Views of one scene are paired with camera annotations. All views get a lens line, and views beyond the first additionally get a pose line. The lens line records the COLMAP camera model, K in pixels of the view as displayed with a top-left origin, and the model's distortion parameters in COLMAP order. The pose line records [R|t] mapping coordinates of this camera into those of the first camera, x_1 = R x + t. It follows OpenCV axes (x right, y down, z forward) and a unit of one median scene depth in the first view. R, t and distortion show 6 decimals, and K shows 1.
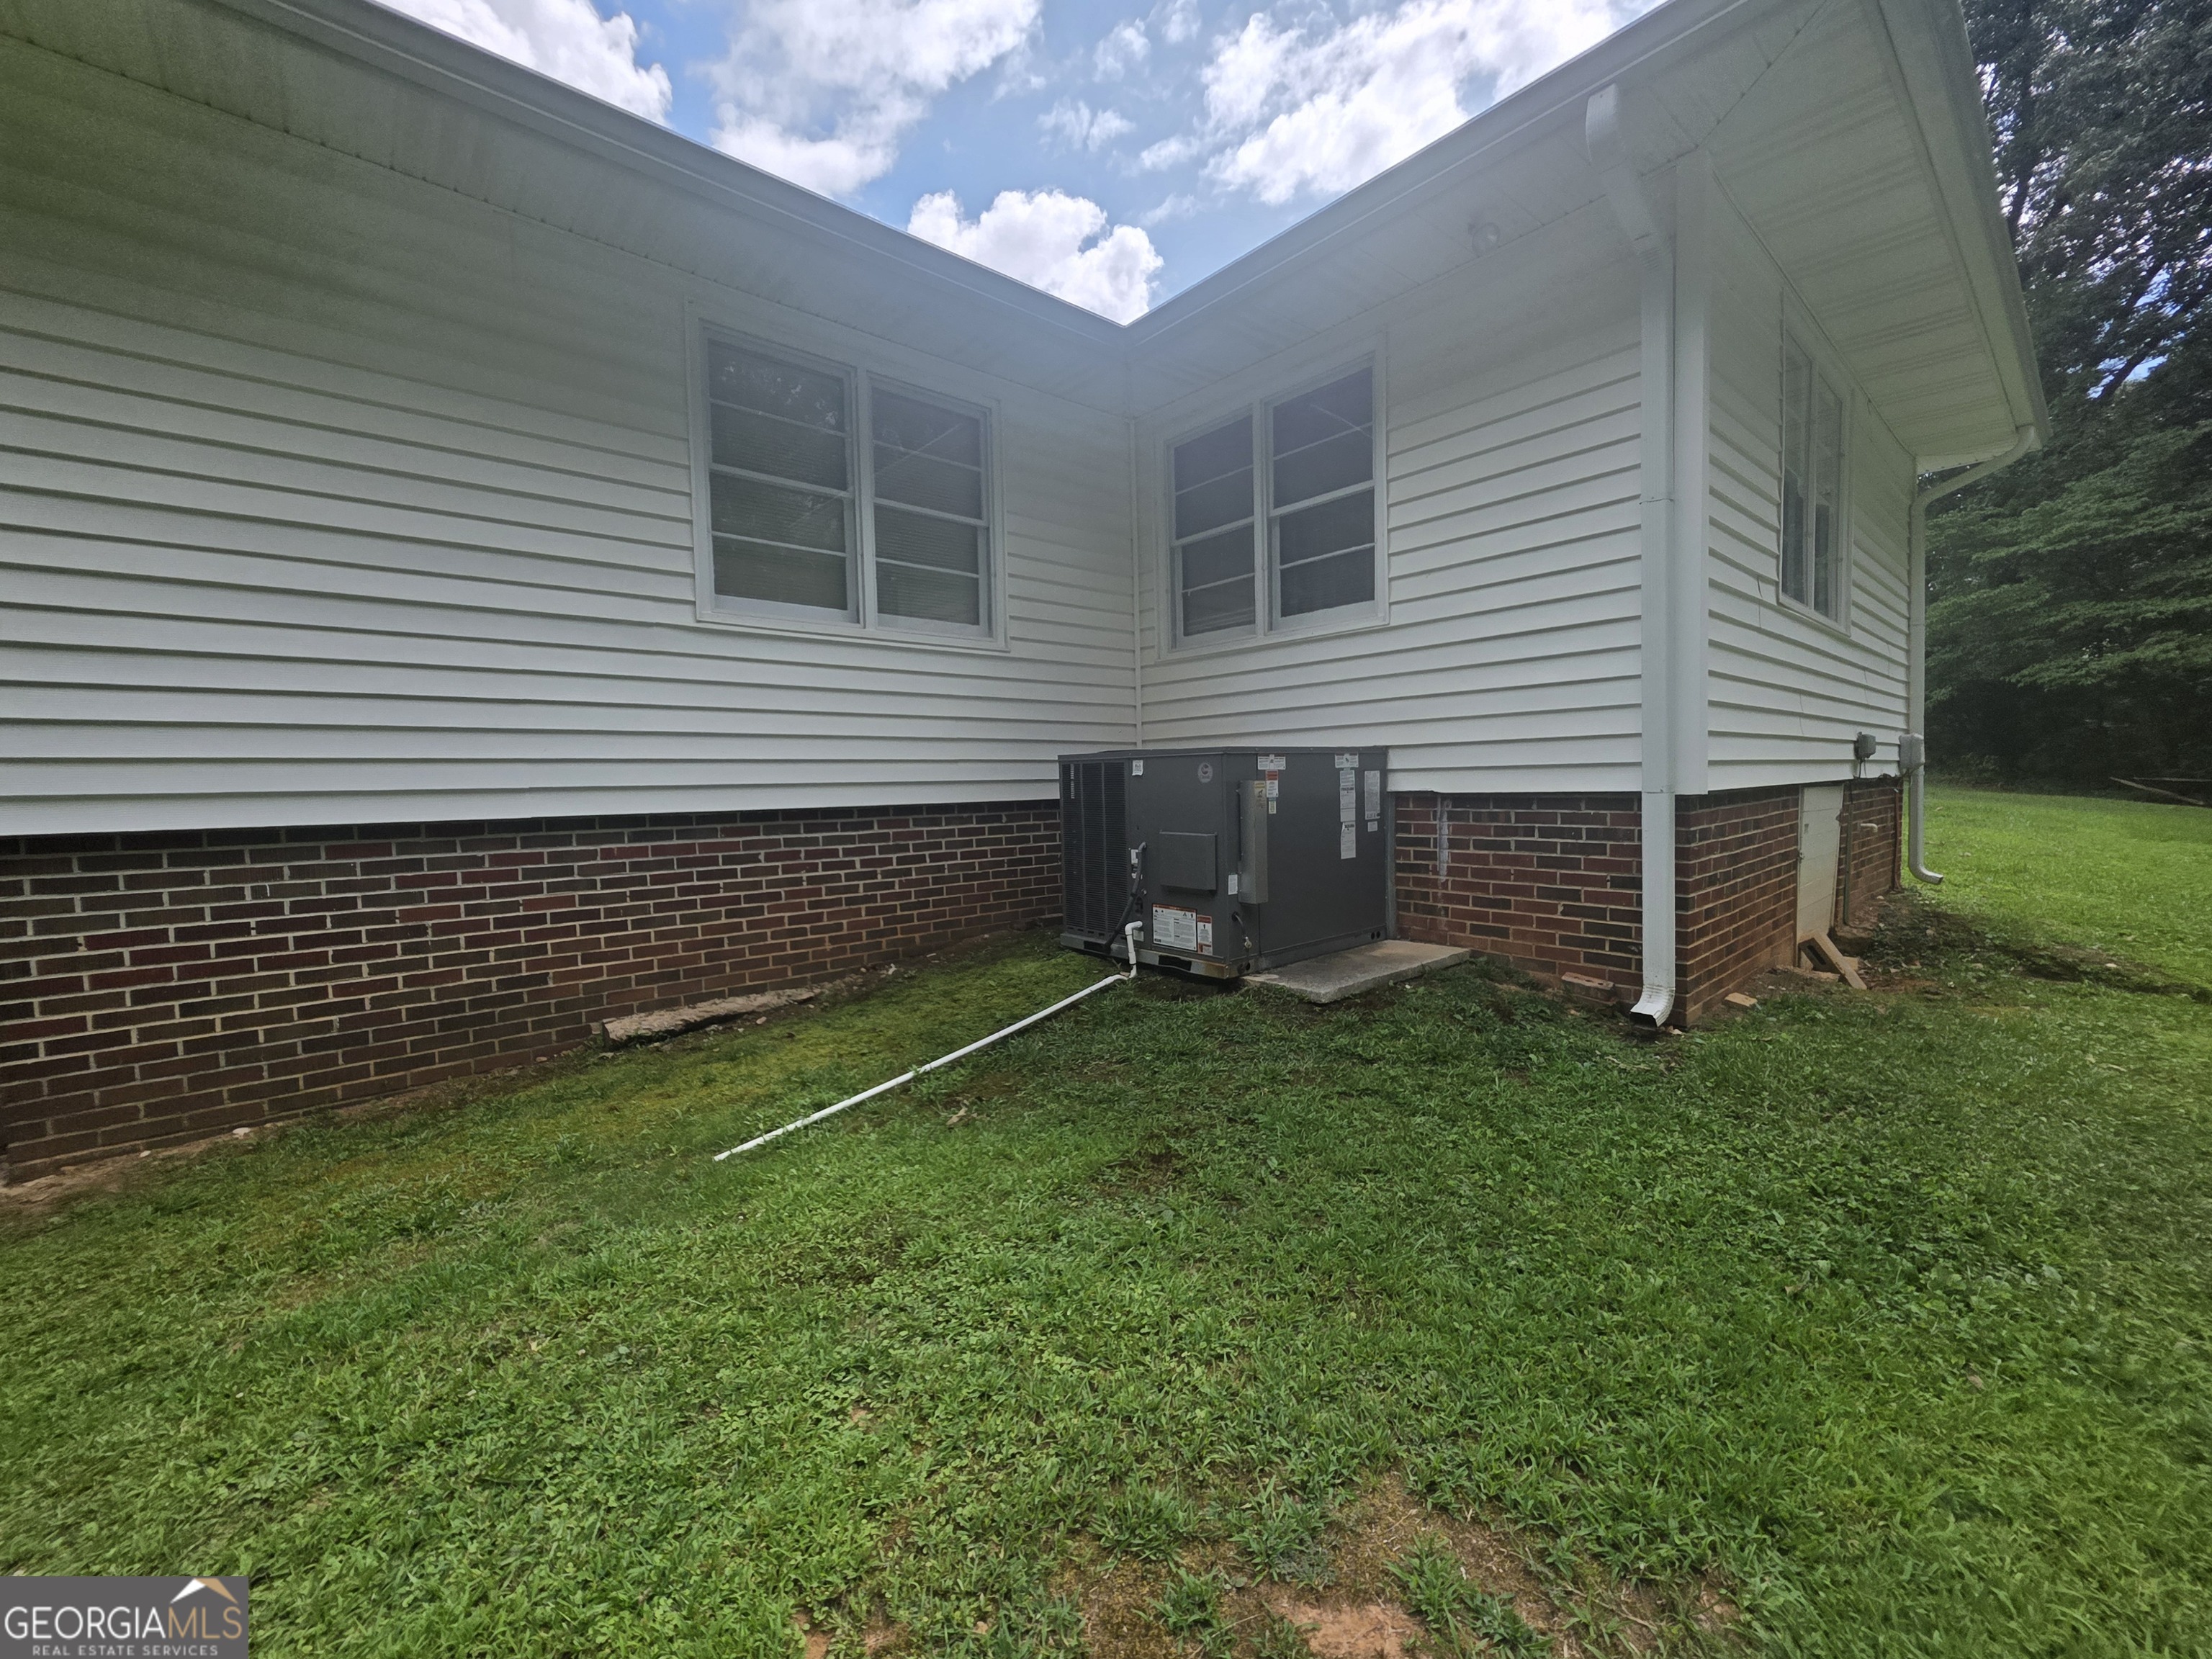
lens RADIAL K [[883.0, 0, 1106.6], [0, 883.0, 826.6], [0, 0, 1]] dist [-0.004197, 0.000119]
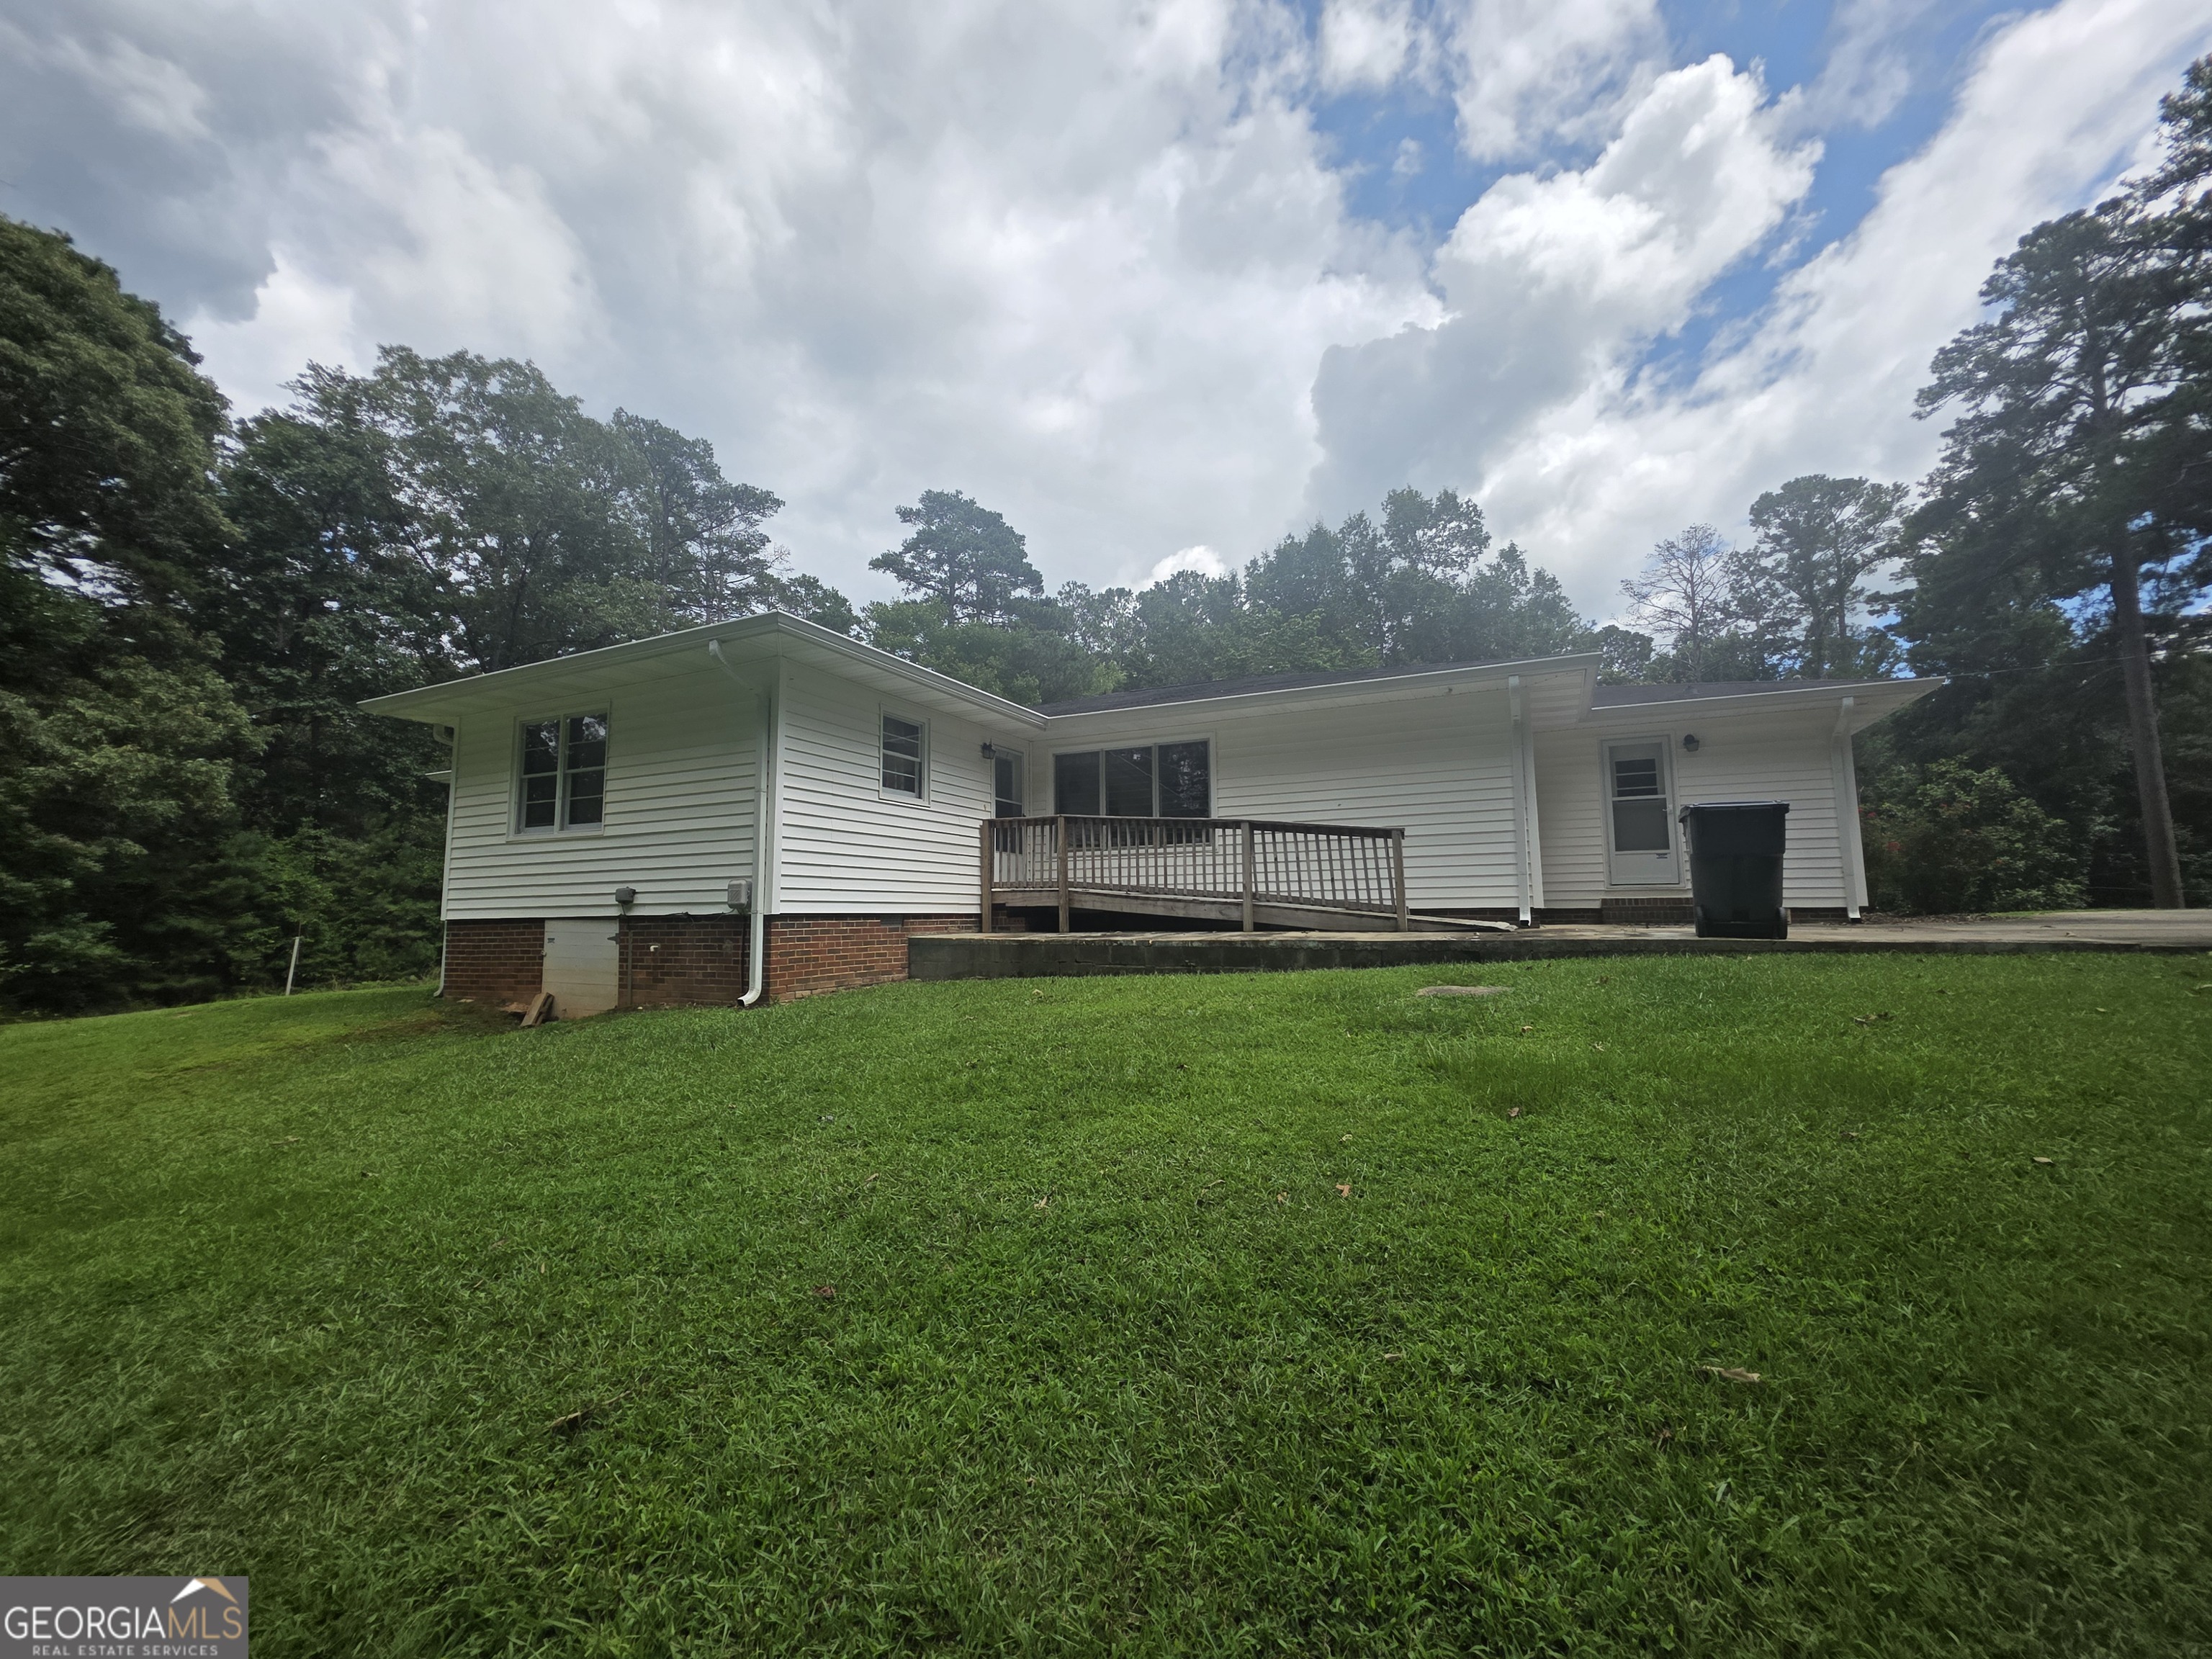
lens RADIAL K [[883.0, 0, 1102.4], [0, 883.0, 829.4], [0, 0, 1]] dist [-0.004197, 0.000119]
pose [[0.368826, -0.075170, -0.926454, 2.957153], [-0.047115, 0.993931, -0.099402, -0.101850], [0.928303, 0.080312, 0.363046, 1.343201]]
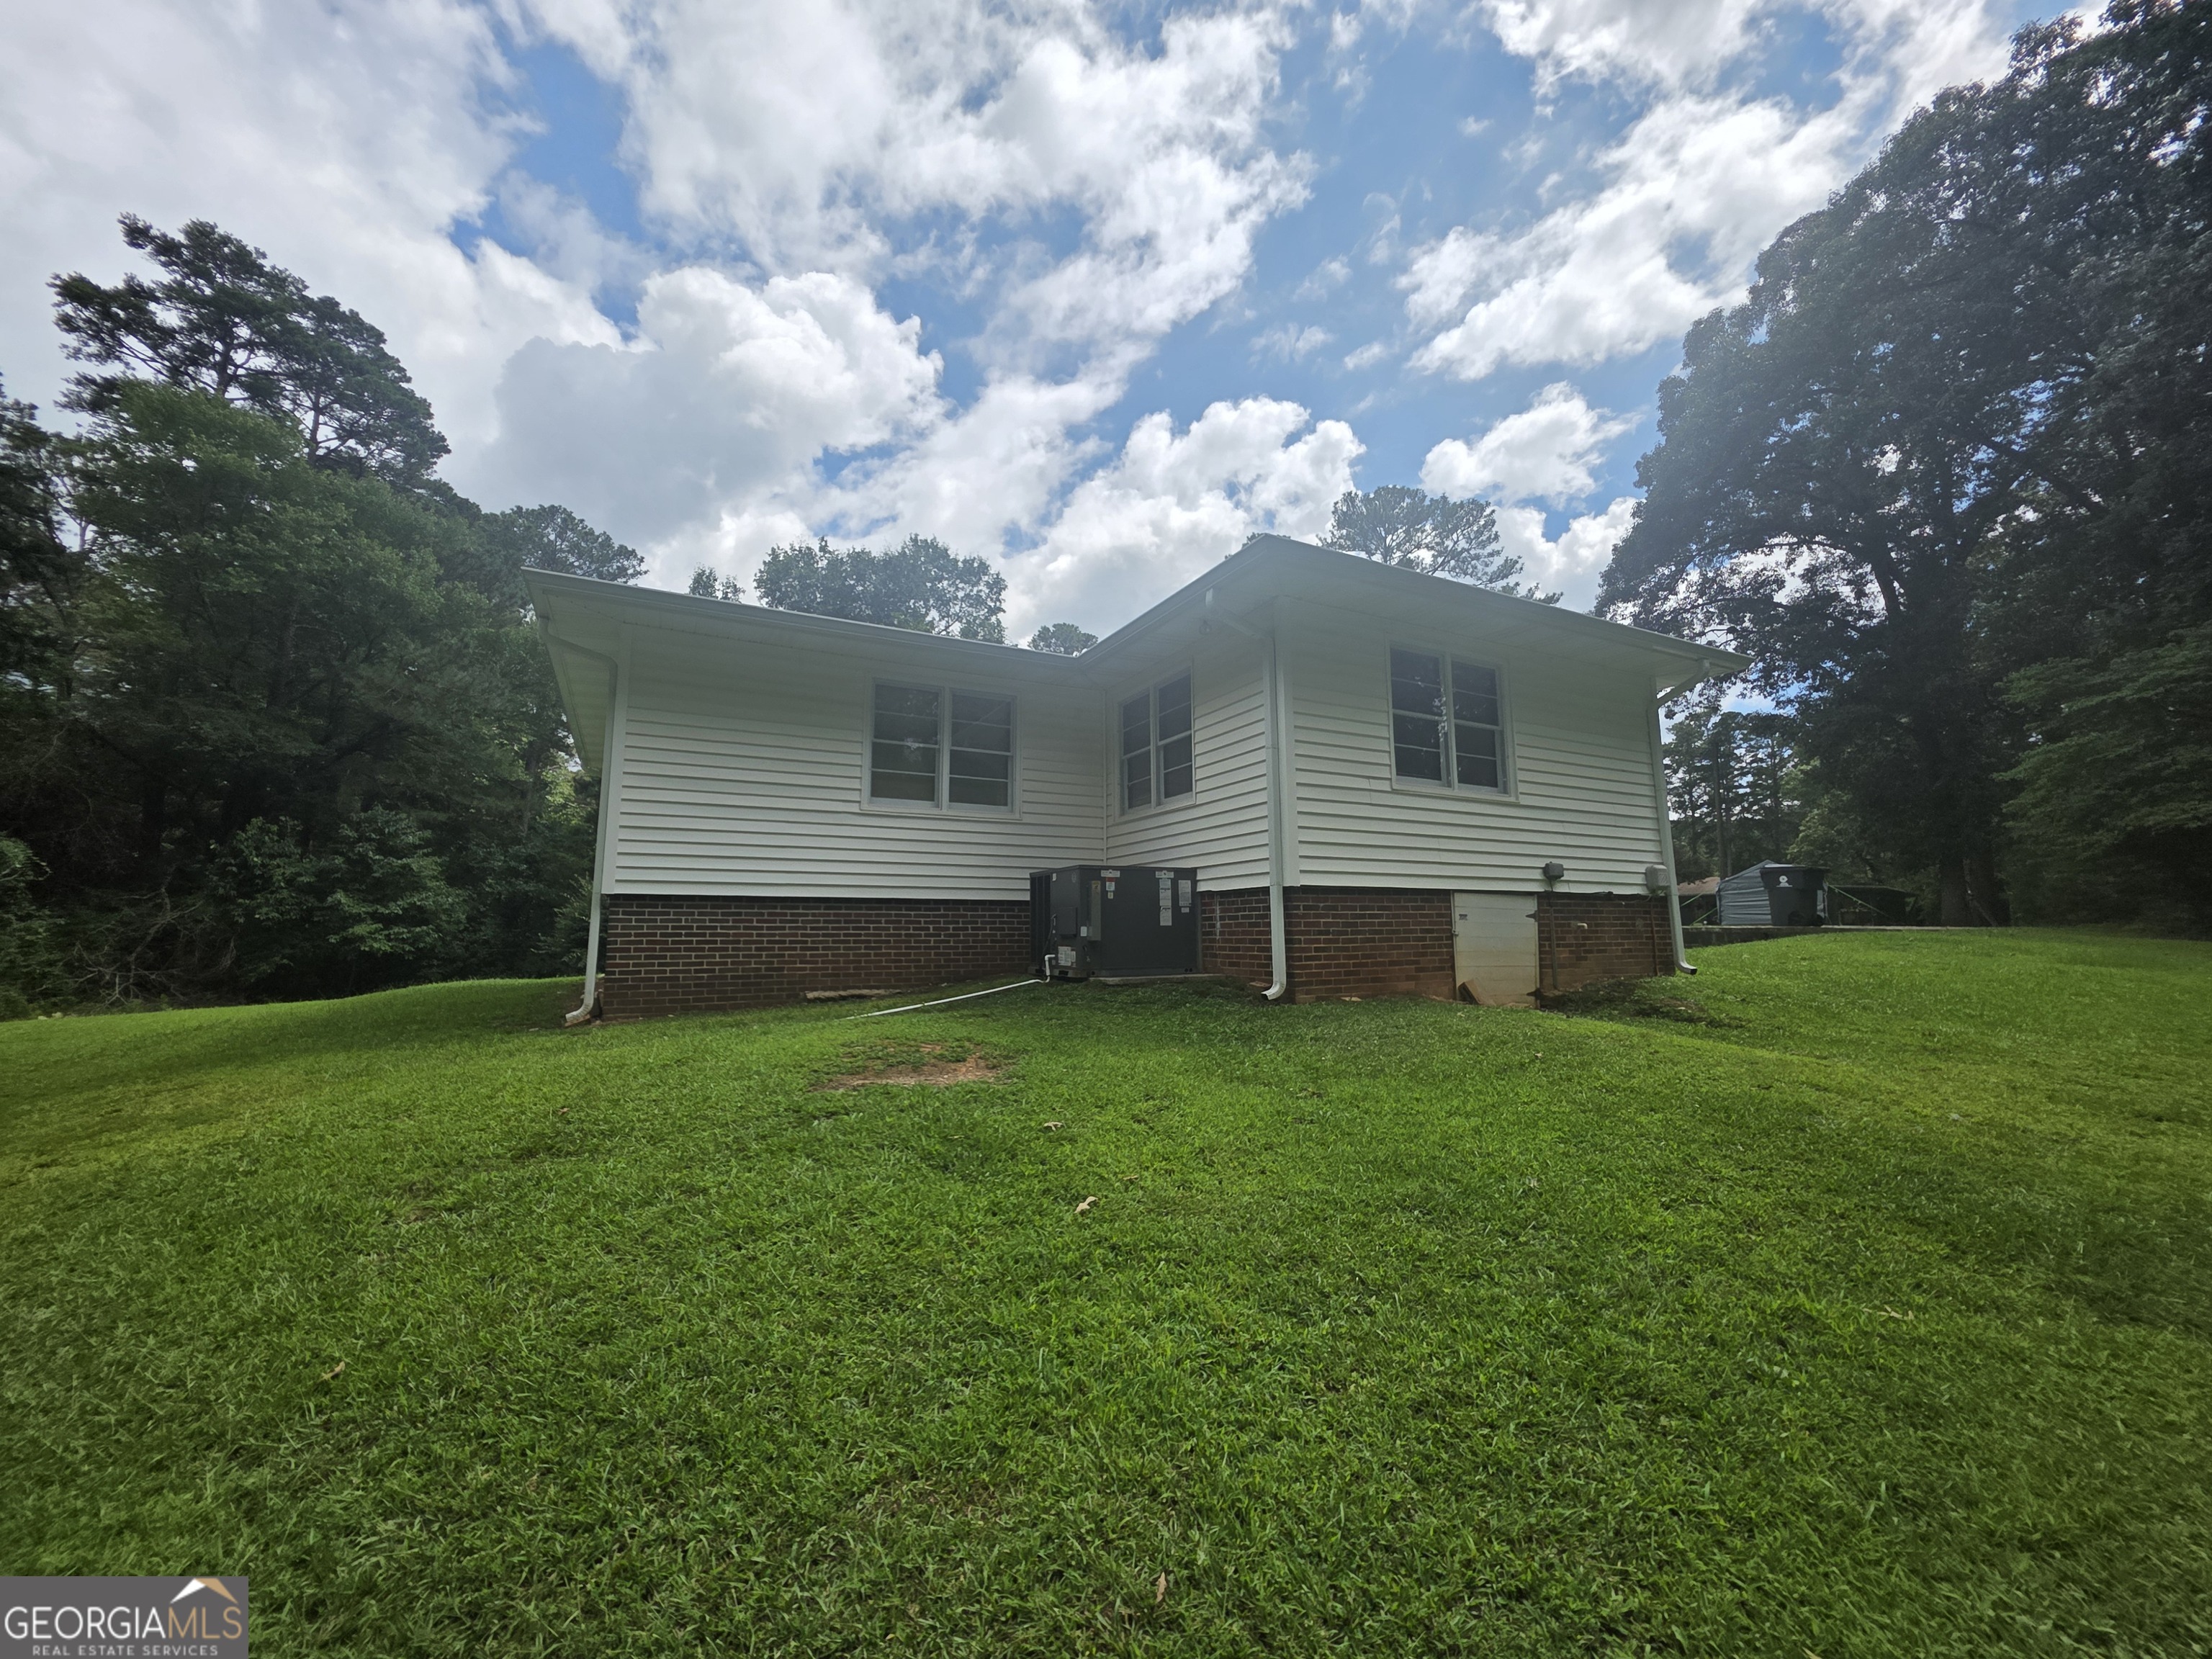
lens RADIAL K [[883.0, 0, 1100.0], [0, 883.0, 817.3], [0, 0, 1]] dist [-0.004197, 0.000119]
pose [[0.970013, -0.016752, -0.242476, 0.513765], [-0.028913, 0.982585, -0.183550, 0.135867], [0.241328, 0.185057, 0.952636, -0.750751]]
